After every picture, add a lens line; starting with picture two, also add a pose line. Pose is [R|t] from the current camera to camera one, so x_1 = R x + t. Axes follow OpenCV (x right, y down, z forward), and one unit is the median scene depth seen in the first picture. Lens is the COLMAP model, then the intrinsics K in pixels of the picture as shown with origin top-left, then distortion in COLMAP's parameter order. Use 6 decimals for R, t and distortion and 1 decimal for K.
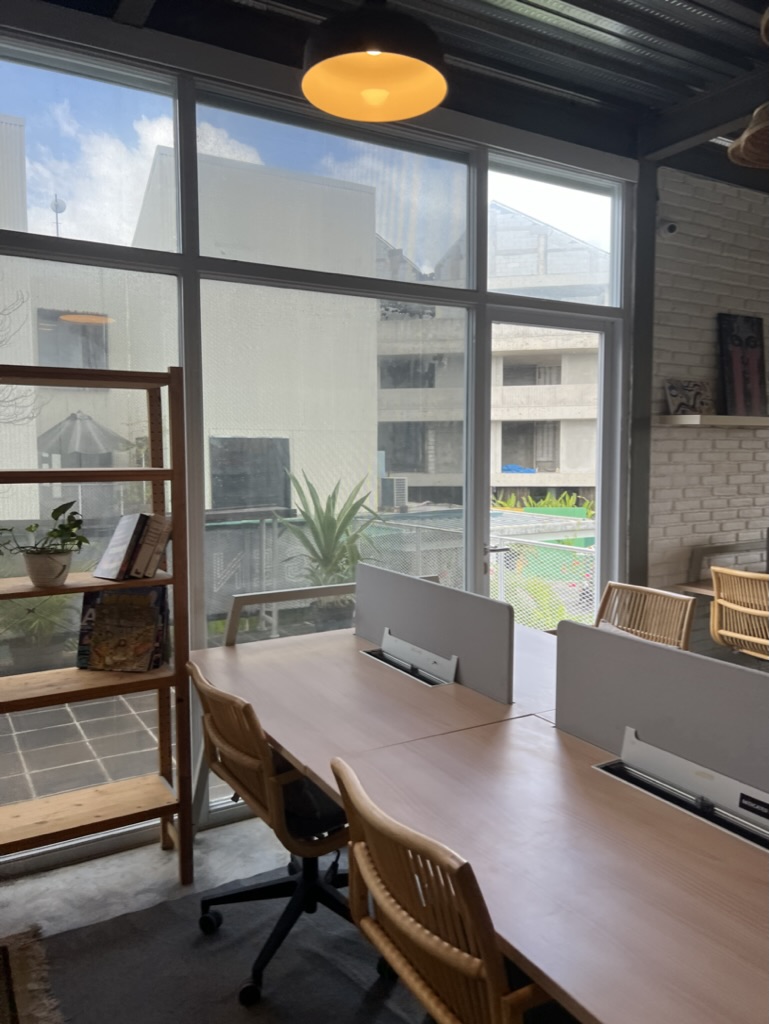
lens RADIAL K [[750.7, 0, 349.8], [0, 750.7, 510.9], [0, 0, 1]] dist [0.054022, -0.111174]
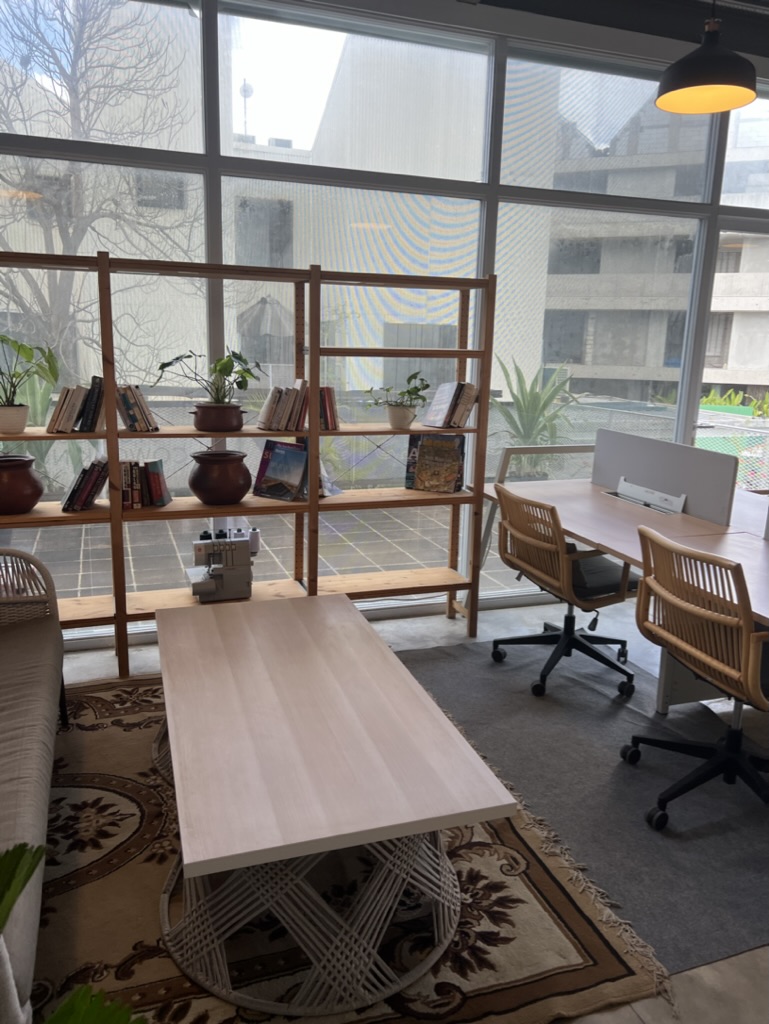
lens RADIAL K [[750.7, 0, 349.8], [0, 750.7, 510.9], [0, 0, 1]] dist [0.054022, -0.111174]
pose [[0.983496, 0.066005, -0.168460, -0.197887], [-0.040662, 0.987898, 0.149679, 0.035265], [0.176300, -0.140359, 0.974278, -0.398347]]
